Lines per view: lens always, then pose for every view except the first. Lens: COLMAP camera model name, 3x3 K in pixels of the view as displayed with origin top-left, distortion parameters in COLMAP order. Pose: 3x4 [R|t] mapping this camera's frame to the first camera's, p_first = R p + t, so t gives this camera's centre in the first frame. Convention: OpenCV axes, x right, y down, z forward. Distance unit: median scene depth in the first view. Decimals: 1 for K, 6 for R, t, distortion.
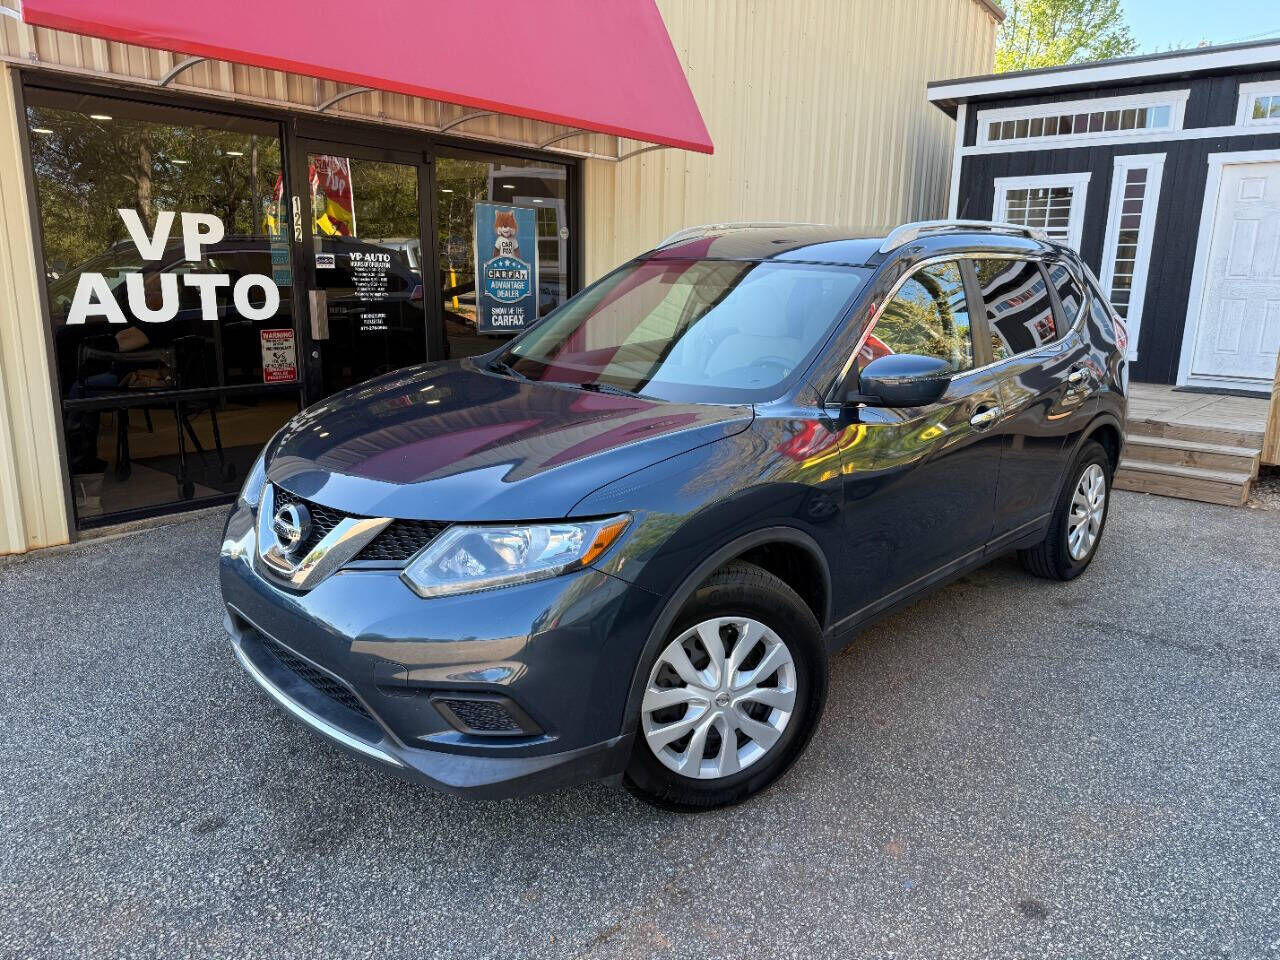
lens RADIAL K [[899.3, 0, 640.0], [0, 899.3, 480.0], [0, 0, 1]] dist [-0.001086, -0.005672]
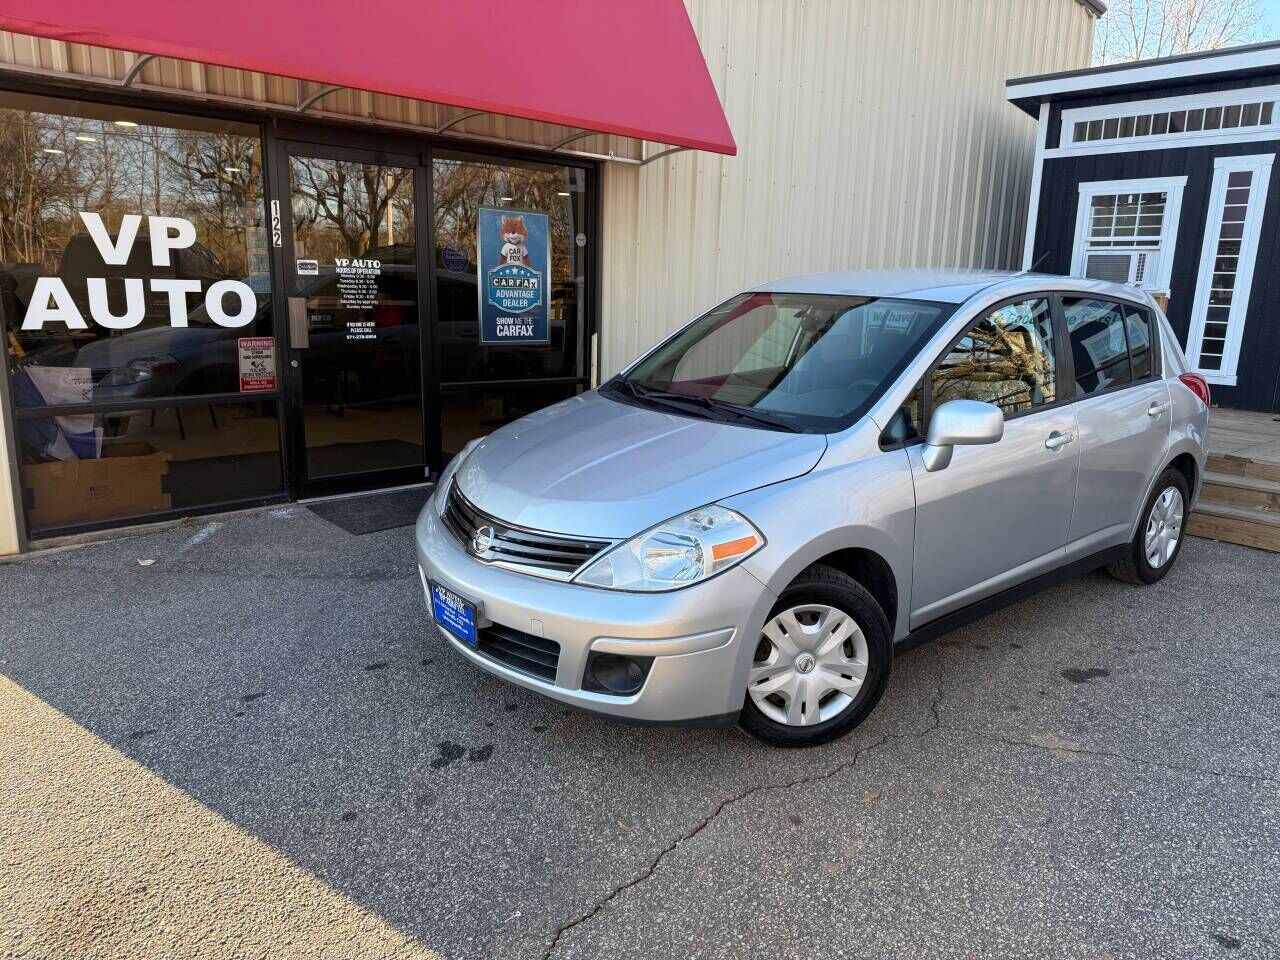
lens RADIAL K [[899.3, 0, 640.0], [0, 899.3, 480.0], [0, 0, 1]] dist [-0.001086, -0.005672]
pose [[0.993351, 0.032962, -0.110309, 0.116287], [-0.034060, 0.999387, -0.008083, -0.019975], [0.109974, 0.011787, 0.993865, 0.084396]]
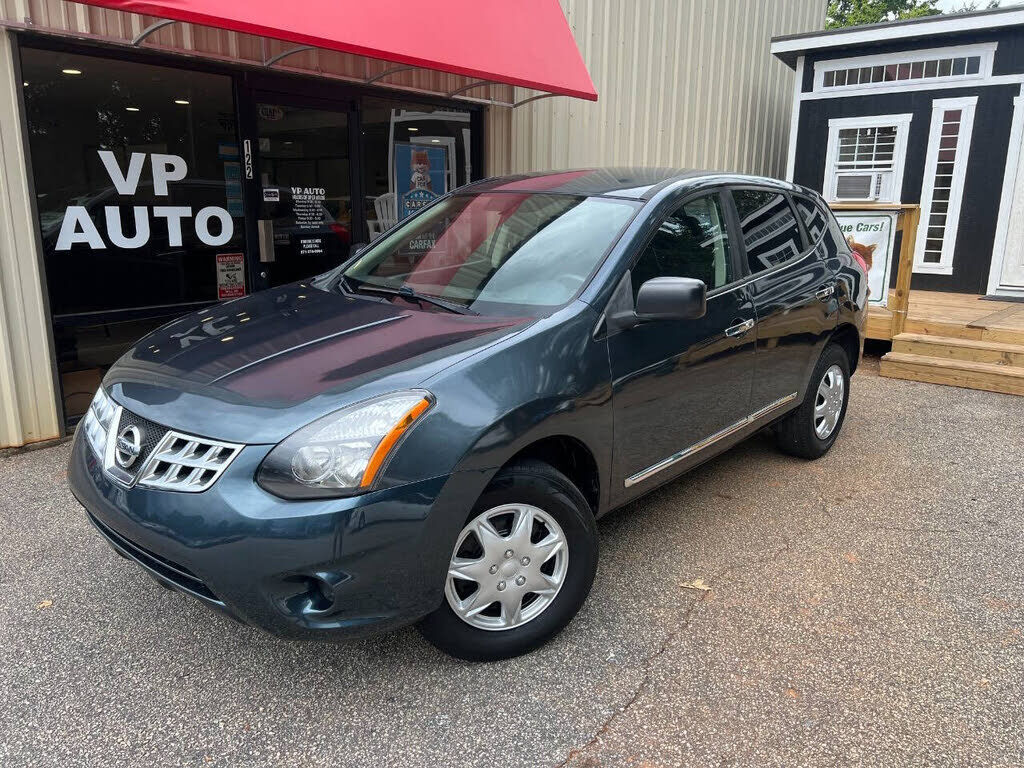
lens RADIAL K [[765.0, 0, 515.4], [0, 765.0, 382.5], [0, 0, 1]] dist [0.007928, 0.000238]
pose [[0.999974, -0.006860, 0.002325, -0.035376], [0.006846, 0.999960, 0.005789, -0.002518], [-0.002365, -0.005773, 0.999981, -0.000899]]
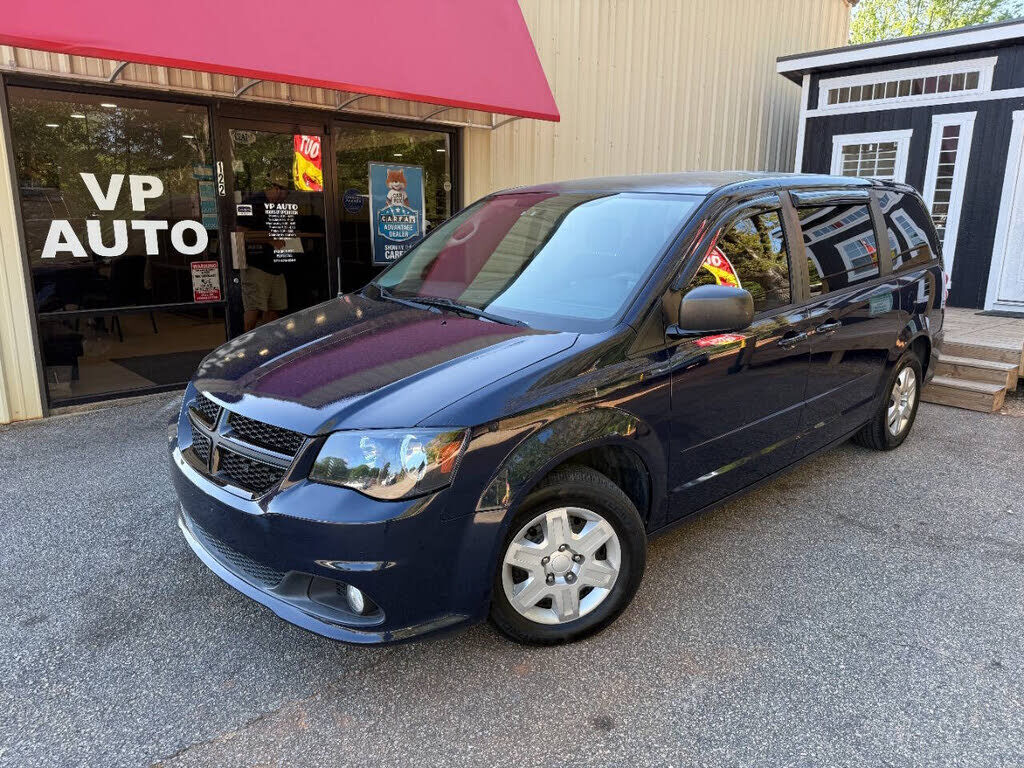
lens RADIAL K [[719.5, 0, 512.0], [0, 719.5, 384.0], [0, 0, 1]] dist [-0.001086, -0.005672]
pose [[0.992935, 0.019862, -0.116983, 0.168531], [-0.019613, 0.999802, 0.003285, 0.001290], [0.117025, -0.000967, 0.993129, -0.005052]]
